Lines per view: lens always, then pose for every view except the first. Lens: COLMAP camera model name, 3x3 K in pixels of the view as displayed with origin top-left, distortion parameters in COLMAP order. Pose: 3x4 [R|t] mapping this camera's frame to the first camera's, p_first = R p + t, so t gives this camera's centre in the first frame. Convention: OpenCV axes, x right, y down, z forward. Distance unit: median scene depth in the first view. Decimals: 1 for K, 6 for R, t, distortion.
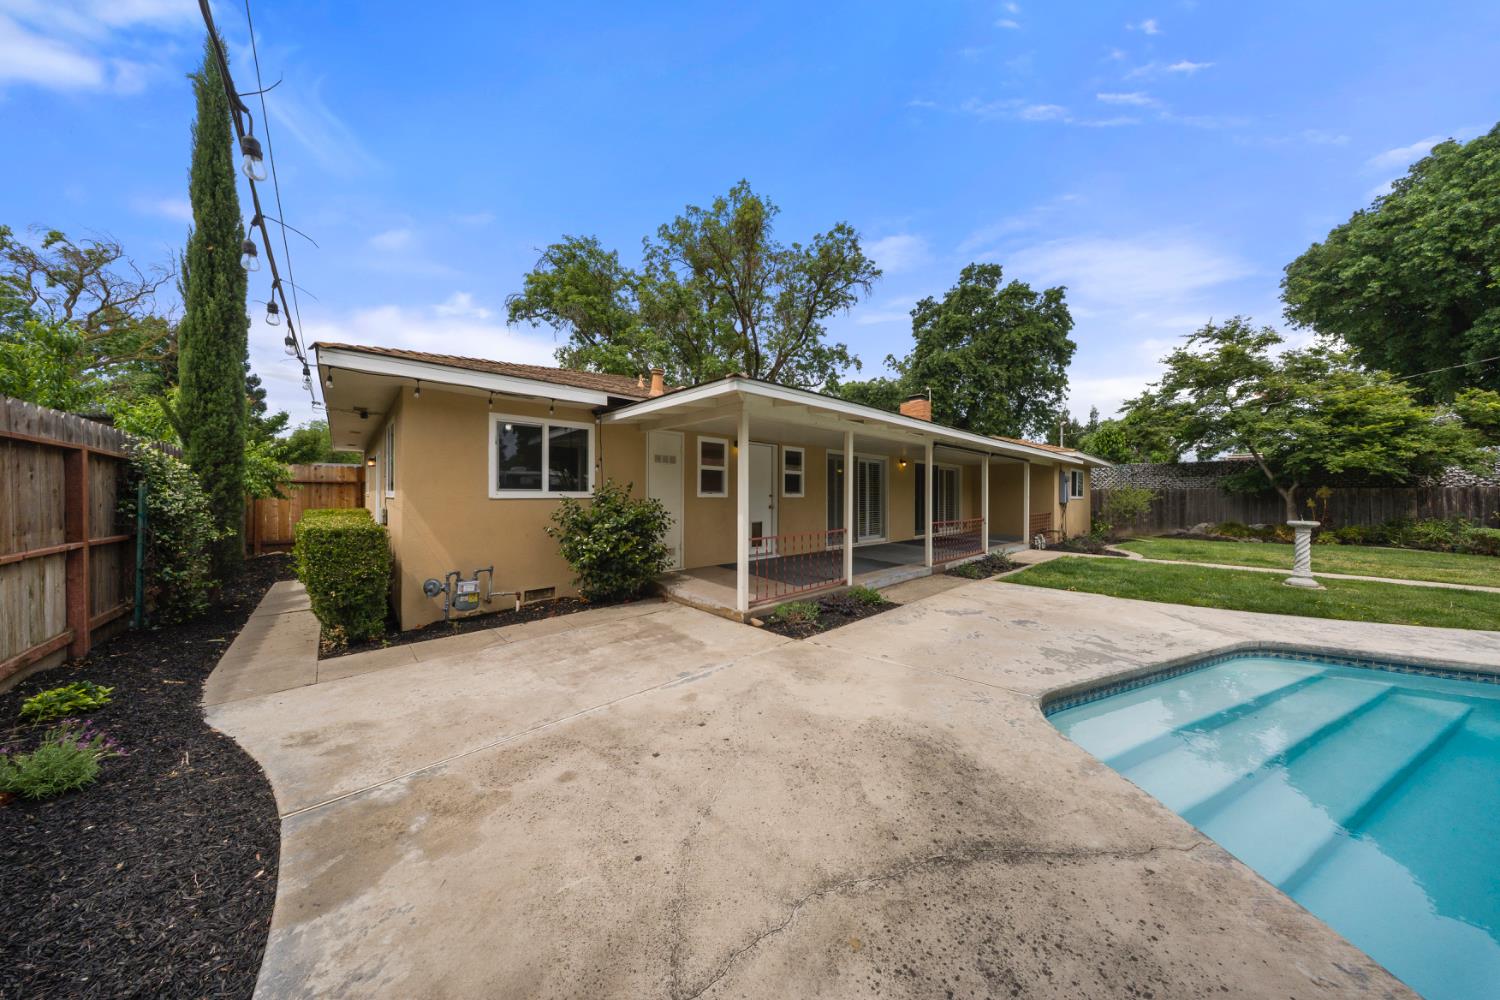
lens RADIAL K [[444.0, 0, 753.4], [0, 444.0, 494.2], [0, 0, 1]] dist [-0.002321, -0.000164]
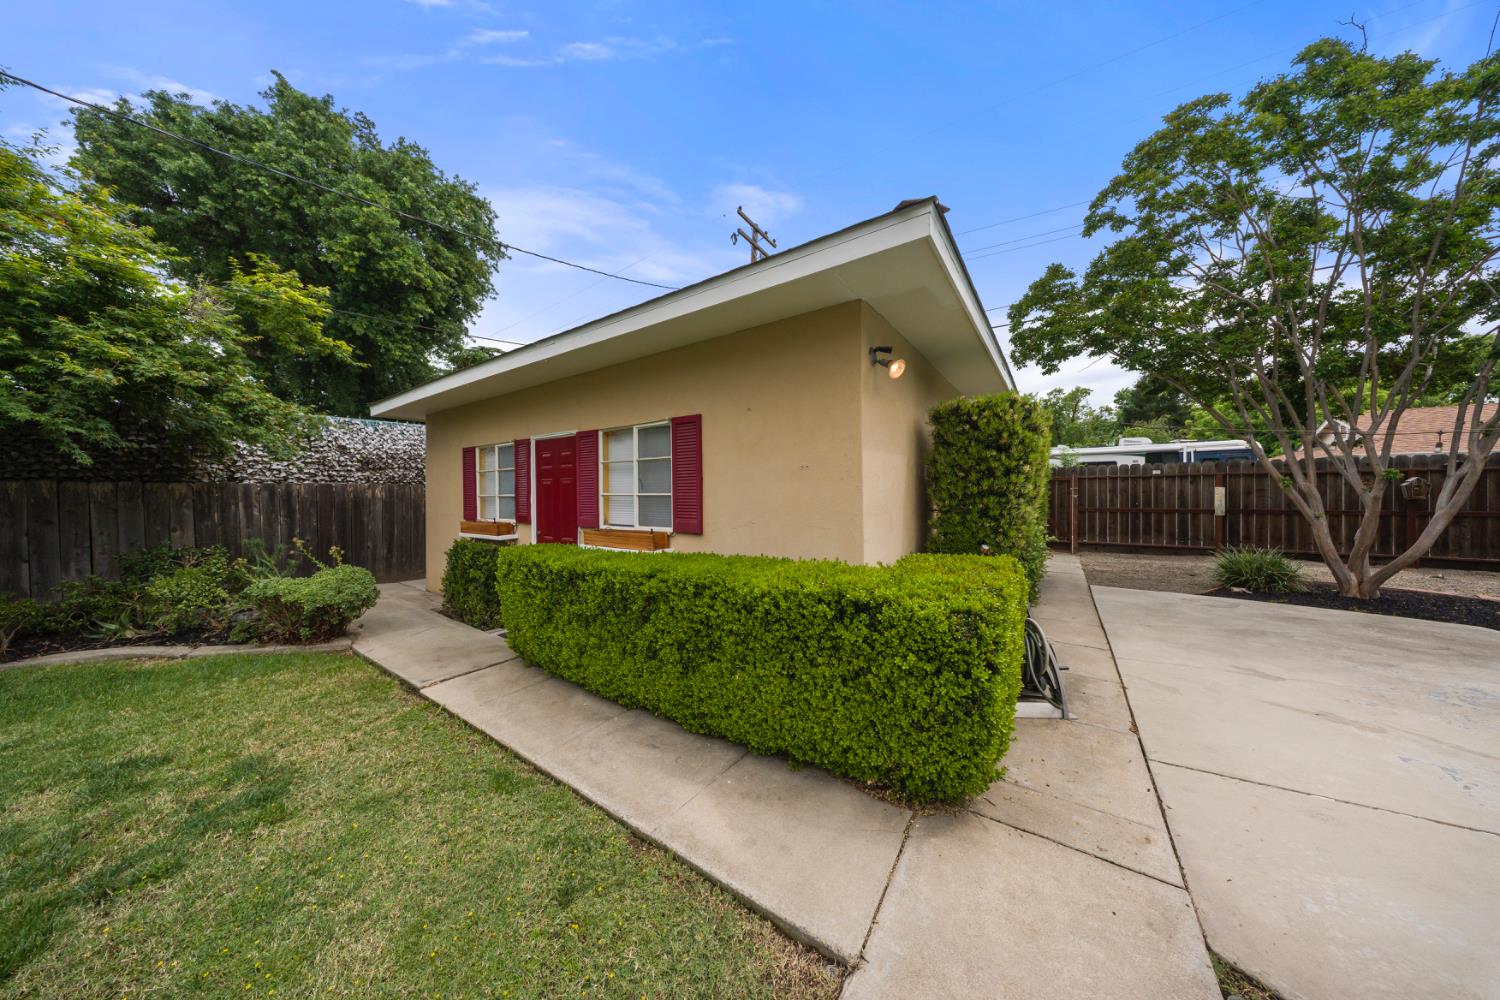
lens RADIAL K [[444.0, 0, 745.7], [0, 444.0, 496.6], [0, 0, 1]] dist [-0.002321, -0.000164]
pose [[-0.203216, -0.009260, 0.979090, 3.228557], [0.007302, 0.999913, 0.010973, -0.004558], [-0.979107, 0.009379, -0.203131, 1.814405]]
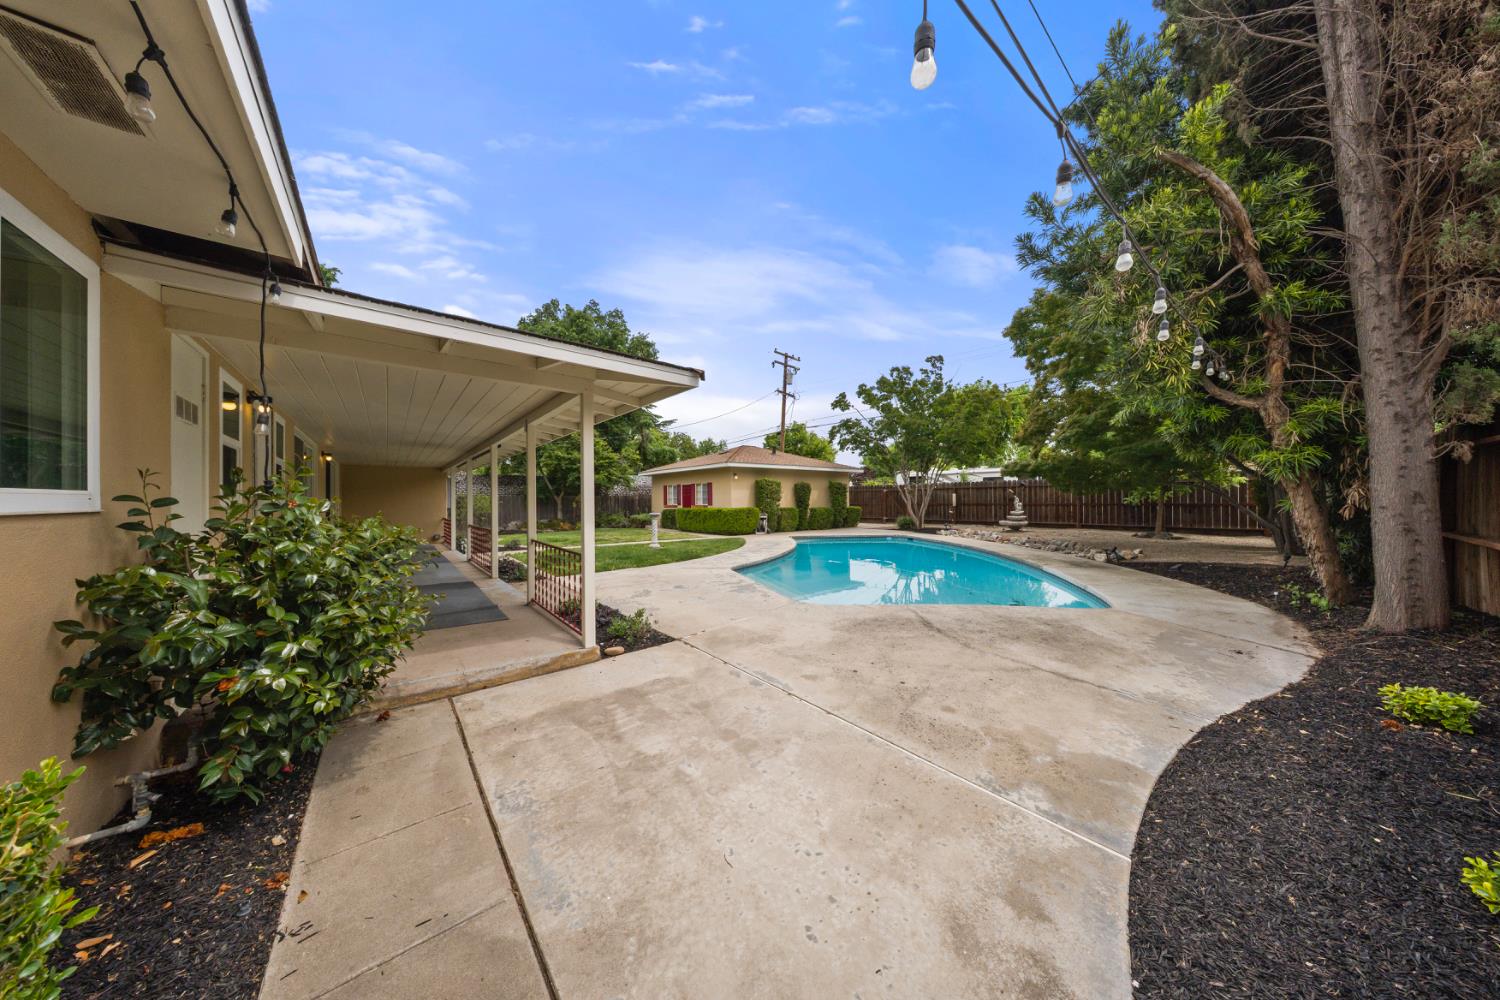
lens RADIAL K [[444.0, 0, 751.9], [0, 444.0, 497.8], [0, 0, 1]] dist [-0.002321, -0.000164]
pose [[0.059202, -0.001834, 0.998244, -1.070492], [0.012697, 0.999919, 0.001084, 0.003899], [-0.998165, 0.012611, 0.059221, 0.909259]]
